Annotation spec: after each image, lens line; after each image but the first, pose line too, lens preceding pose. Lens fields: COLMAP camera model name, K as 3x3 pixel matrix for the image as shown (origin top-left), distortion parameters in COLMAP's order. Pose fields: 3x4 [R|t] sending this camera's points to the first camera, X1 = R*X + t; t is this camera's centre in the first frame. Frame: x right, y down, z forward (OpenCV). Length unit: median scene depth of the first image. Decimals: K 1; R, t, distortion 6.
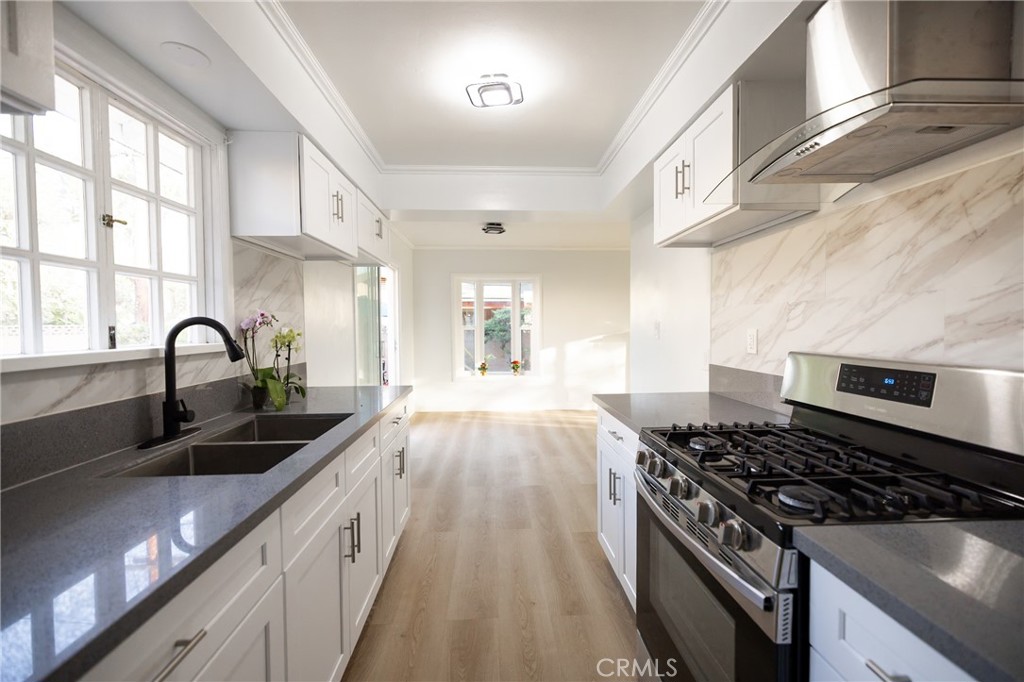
lens RADIAL K [[430.6, 0, 518.4], [0, 430.6, 340.3], [0, 0, 1]] dist [0.001901, 0.000373]
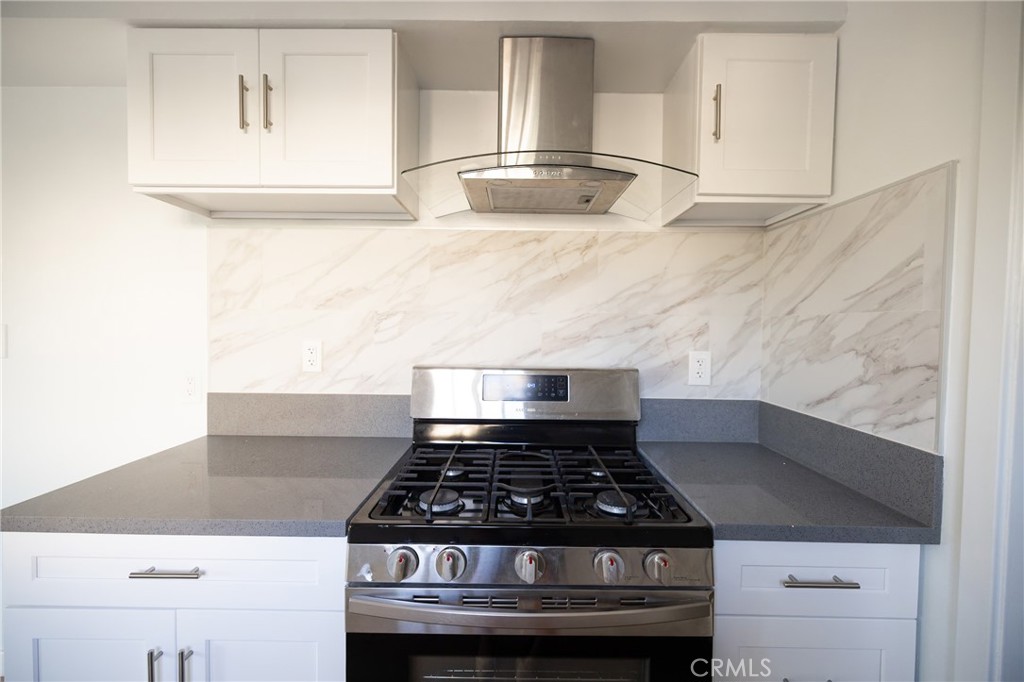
lens RADIAL K [[430.6, 0, 518.2], [0, 430.6, 336.3], [0, 0, 1]] dist [0.001901, 0.000373]
pose [[0.072902, -0.011610, 0.997272, -0.310912], [0.021272, 0.999723, 0.010083, -0.049030], [-0.997112, 0.020479, 0.073129, 0.811190]]
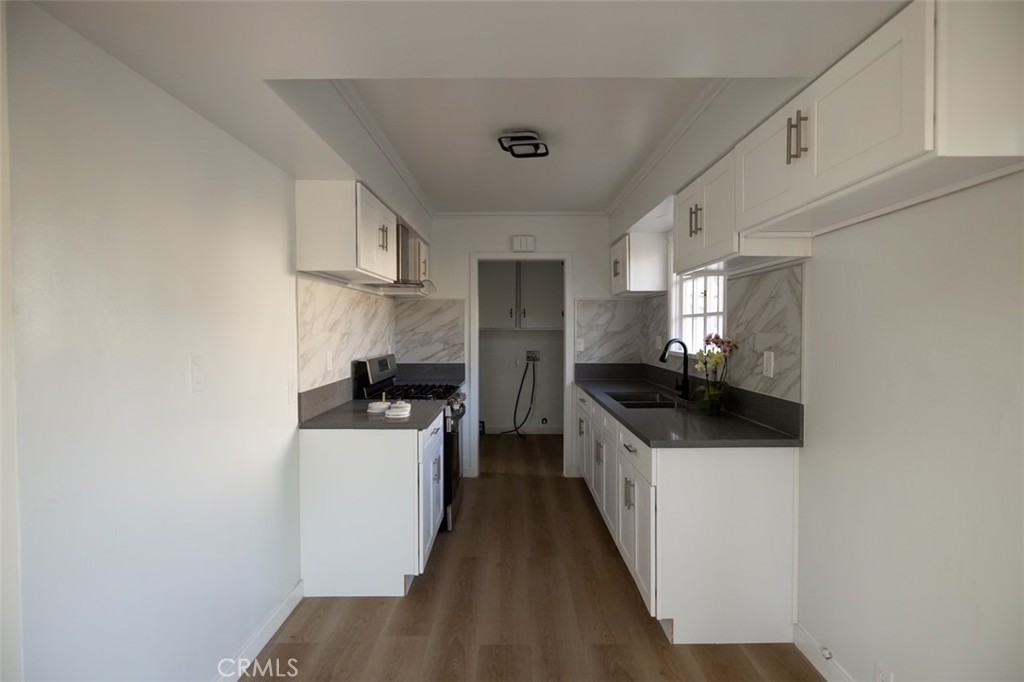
lens RADIAL K [[494.0, 0, 514.3], [0, 494.0, 335.8], [0, 0, 1]] dist [-0.001817, 0.001781]
pose [[-0.998686, 0.010769, 0.050108, -0.131679], [0.013429, 0.998502, 0.053046, -0.206540], [-0.049462, 0.053649, -0.997334, 3.487710]]
